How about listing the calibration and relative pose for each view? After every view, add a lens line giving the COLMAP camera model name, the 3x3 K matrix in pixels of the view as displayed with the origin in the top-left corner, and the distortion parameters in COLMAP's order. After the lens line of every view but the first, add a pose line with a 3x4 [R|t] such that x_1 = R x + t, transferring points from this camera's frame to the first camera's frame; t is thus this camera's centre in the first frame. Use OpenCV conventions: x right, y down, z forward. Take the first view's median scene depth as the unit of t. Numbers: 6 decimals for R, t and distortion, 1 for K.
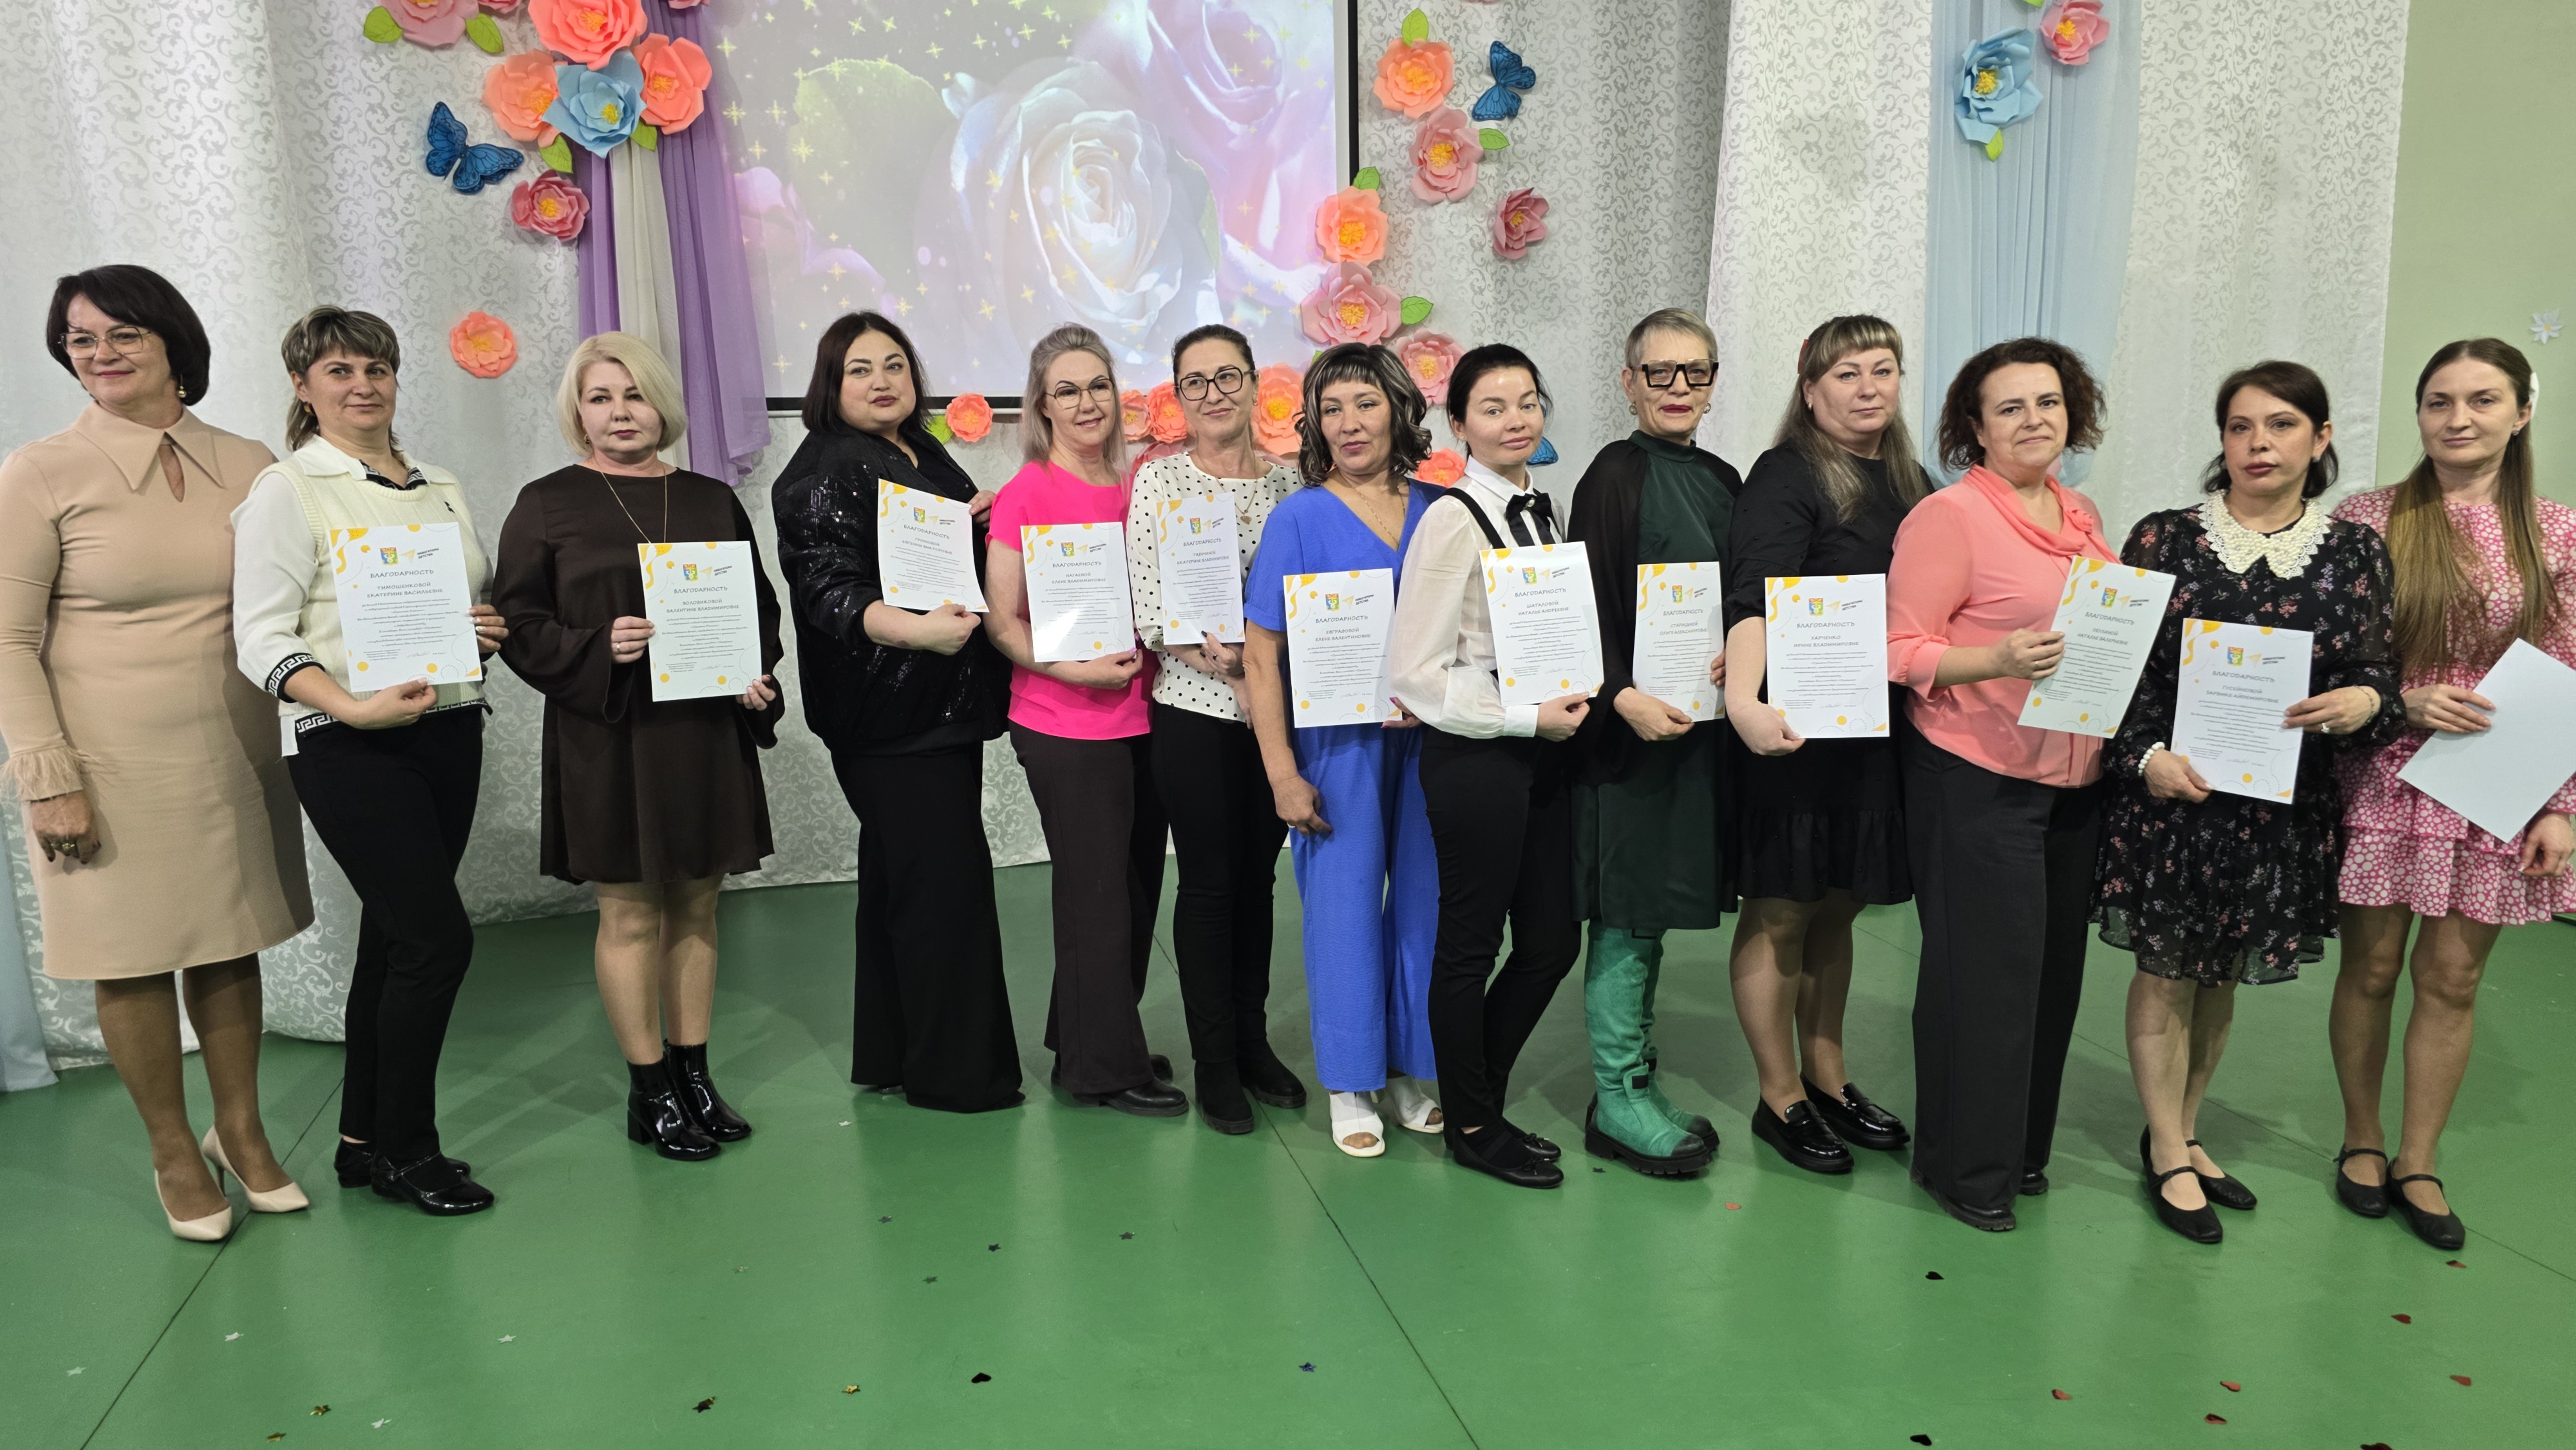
lens RADIAL K [[1761.4, 0, 1320.0], [0, 1761.4, 739.0], [0, 0, 1]] dist [0.059884, -0.055395]
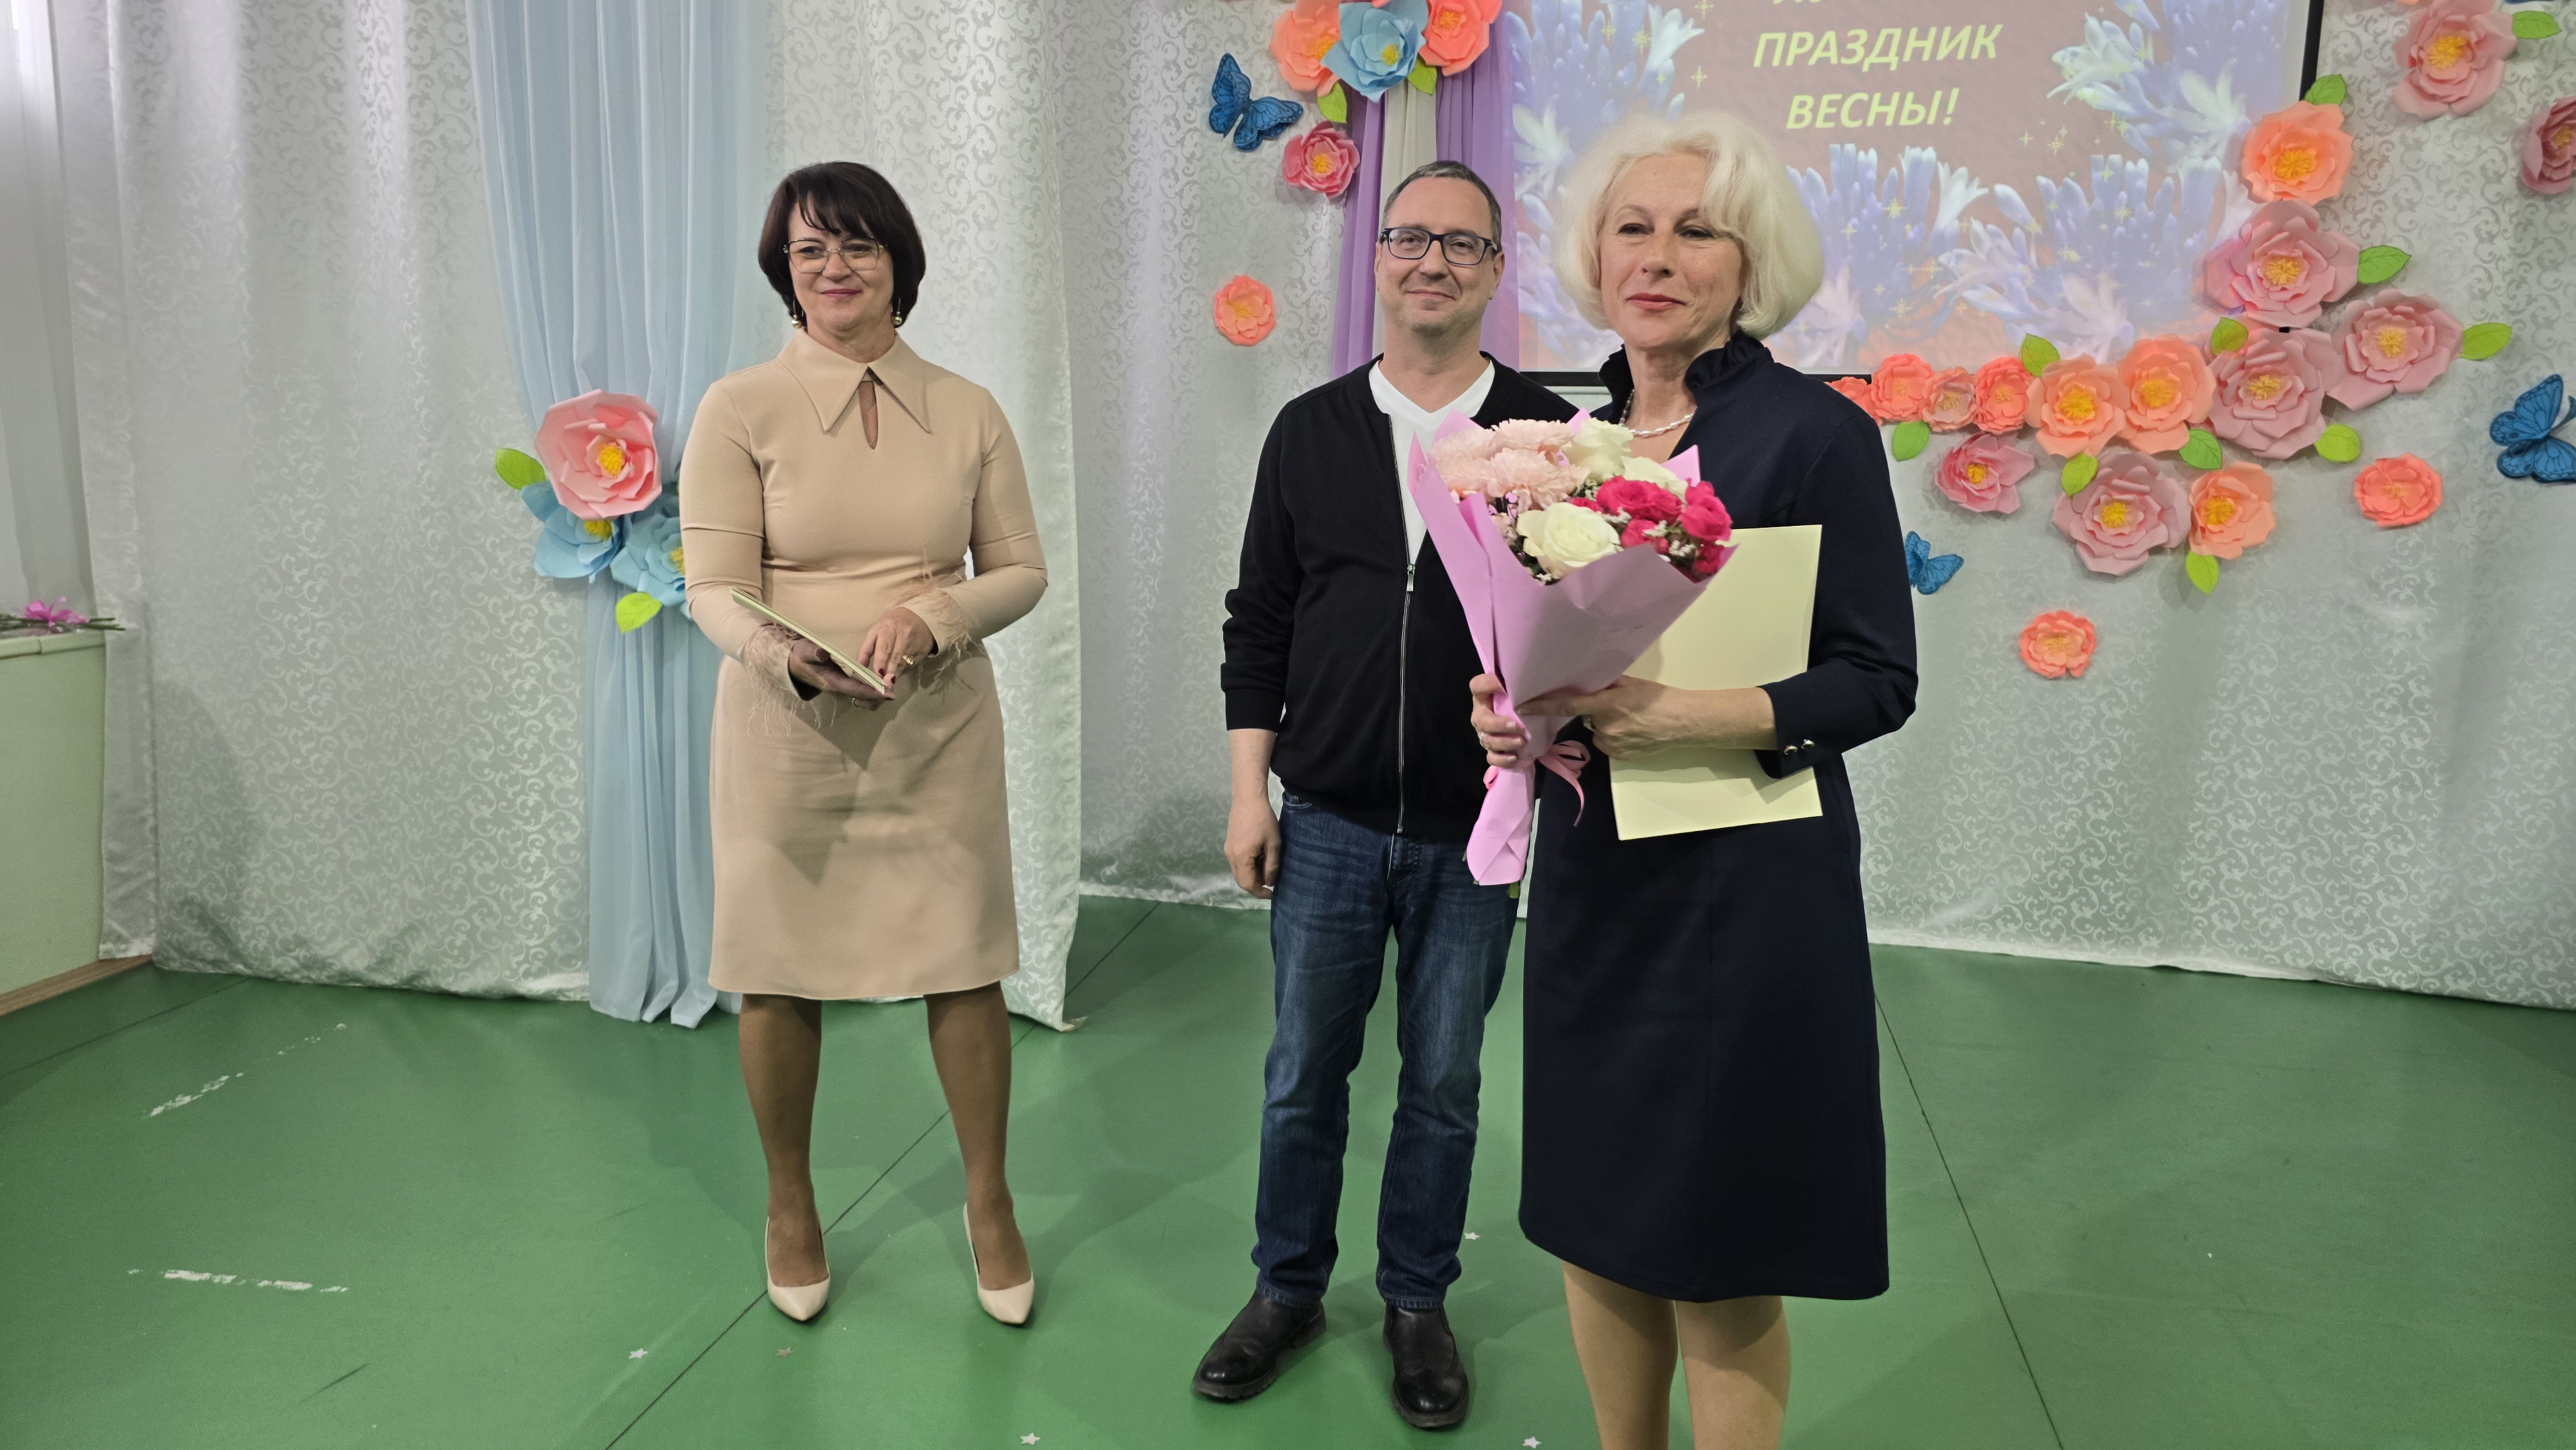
lens RADIAL K [[1774.1, 0, 1317.9], [0, 1774.1, 731.8], [0, 0, 1]] dist [0.067670, -0.056720]
pose [[0.899473, 0.104393, -0.424324, -0.005285], [-0.110352, 0.993836, 0.010584, -0.010981], [0.422814, 0.037305, 0.905448, 0.163354]]
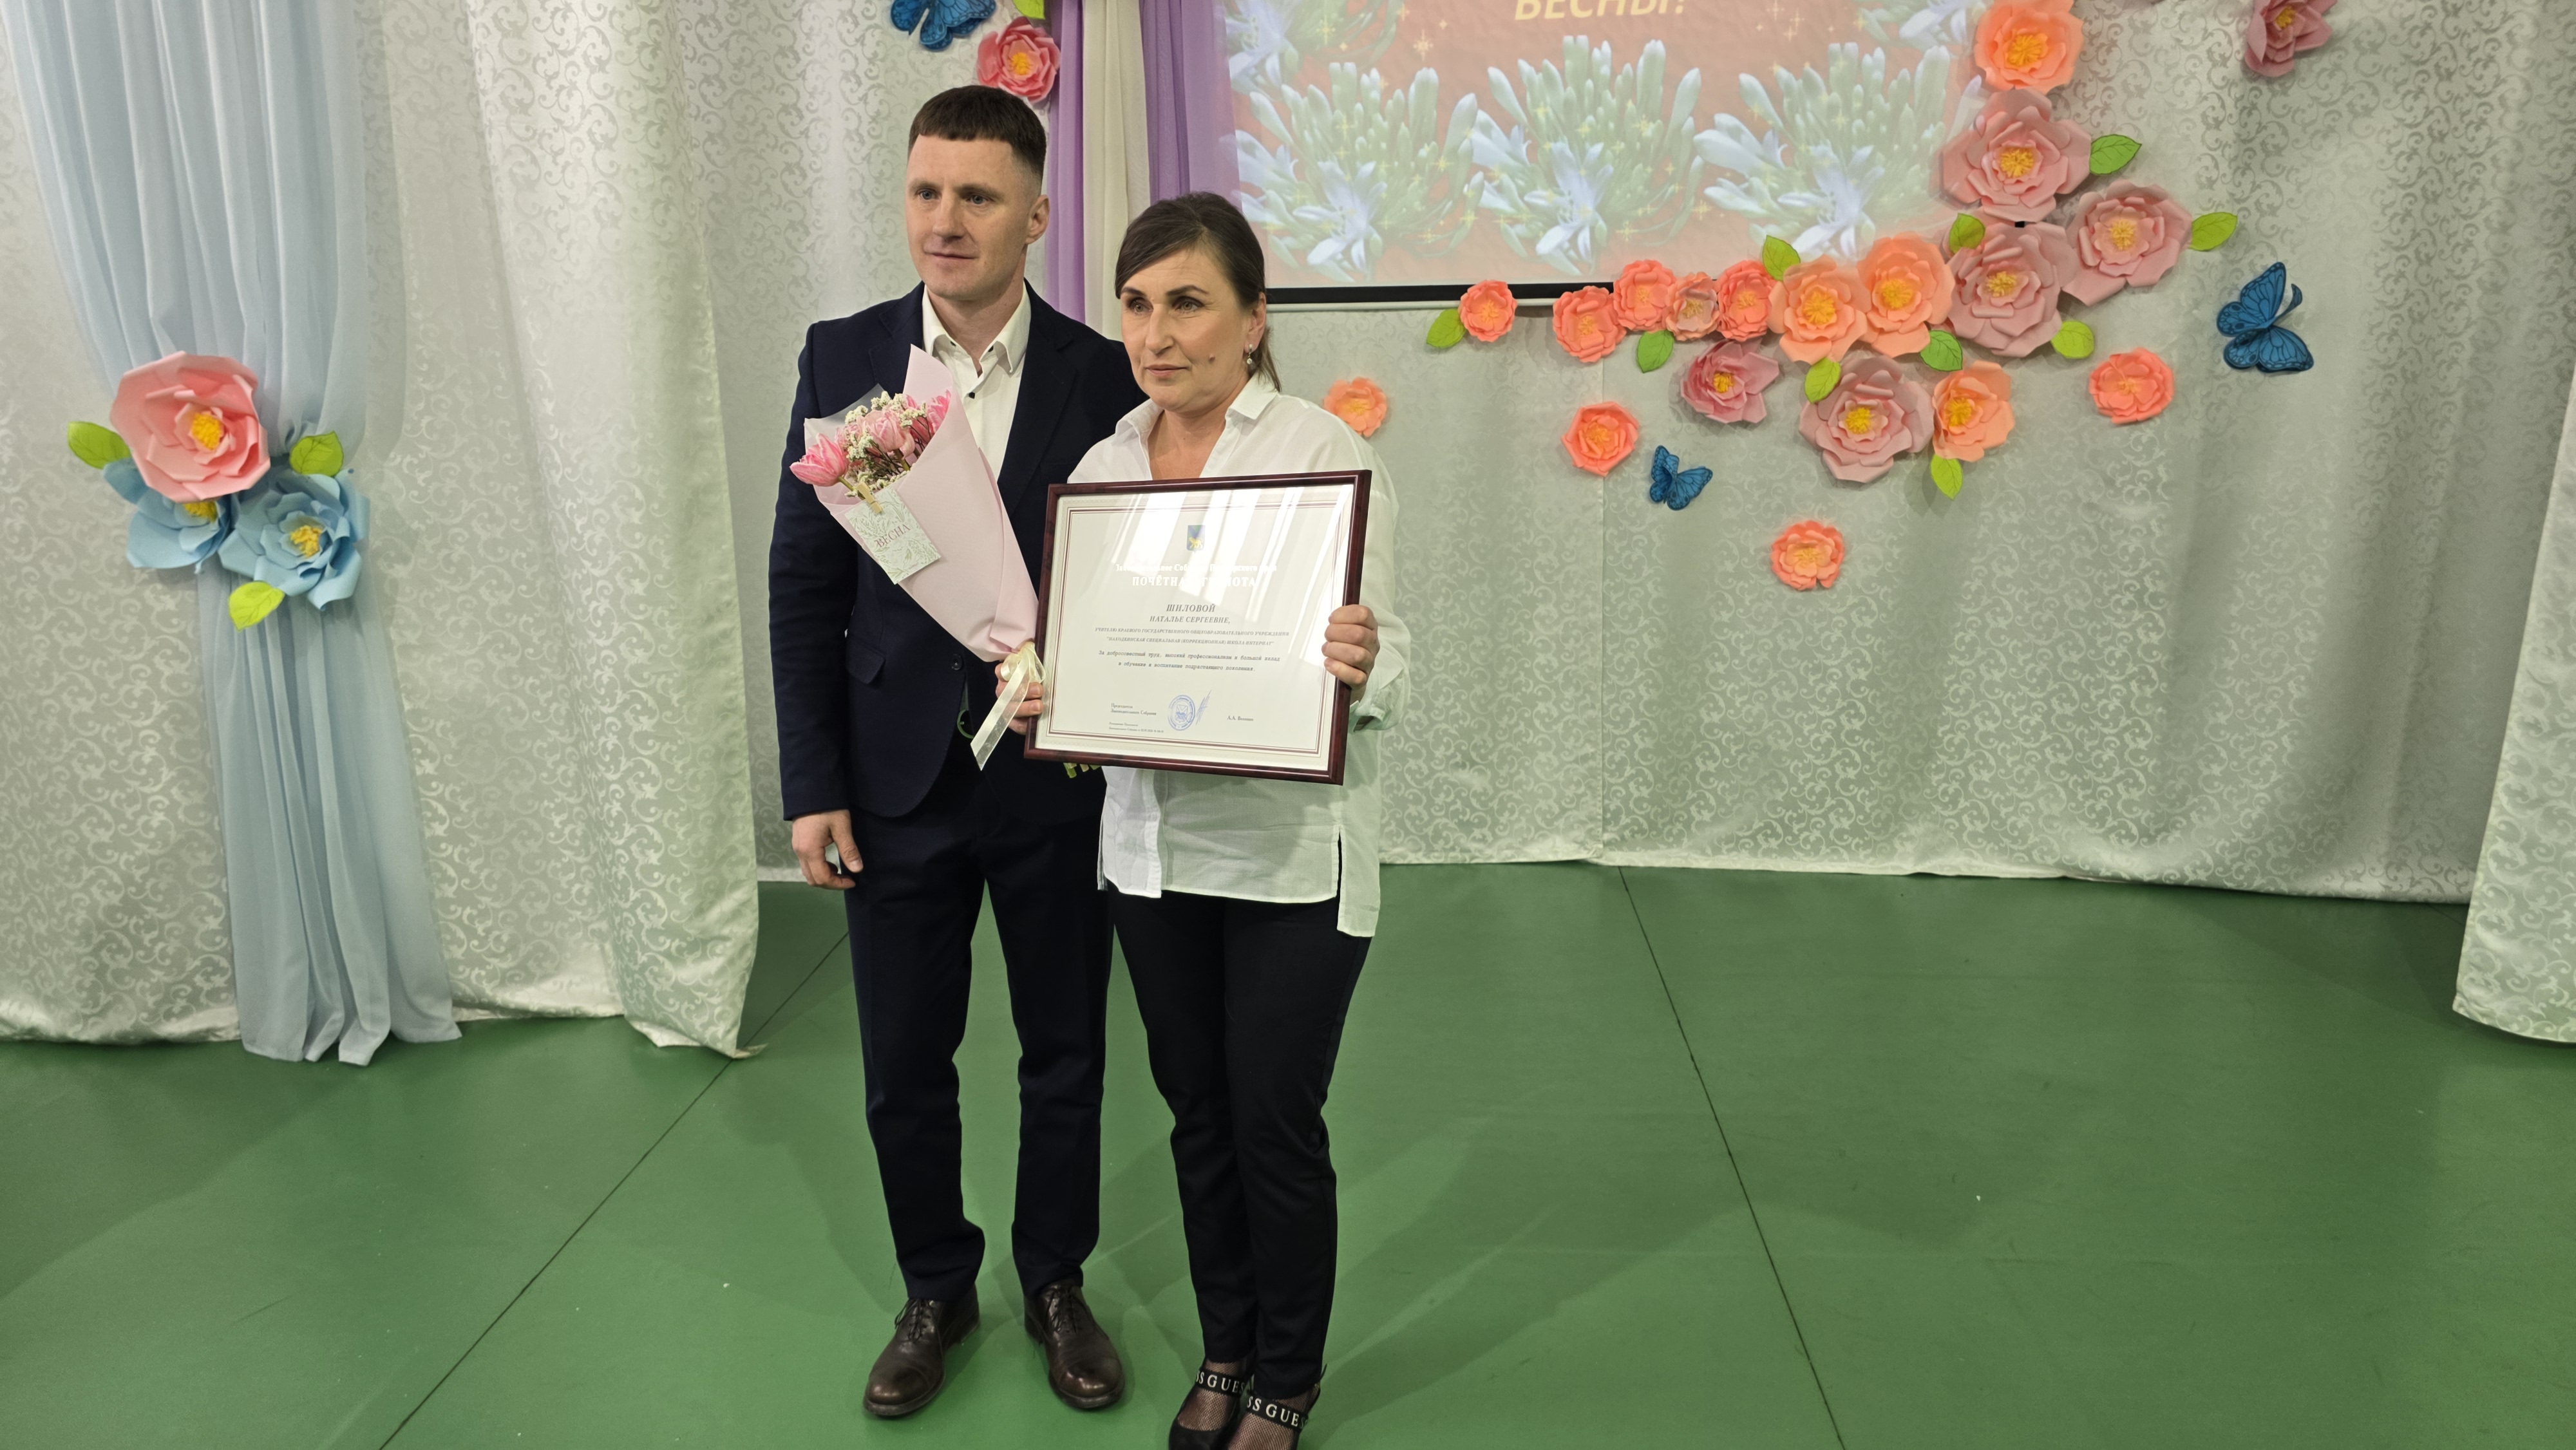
lens RADIAL K [[1737.4, 0, 1293.2], [0, 1737.4, 739.7], [0, 0, 1]] dist [0.061157, -0.056954]
pose [[0.943891, 0.078597, -0.320769, -0.013741], [-0.058962, 0.995769, 0.070487, -0.042189], [0.324952, -0.047619, 0.944531, 0.234178]]
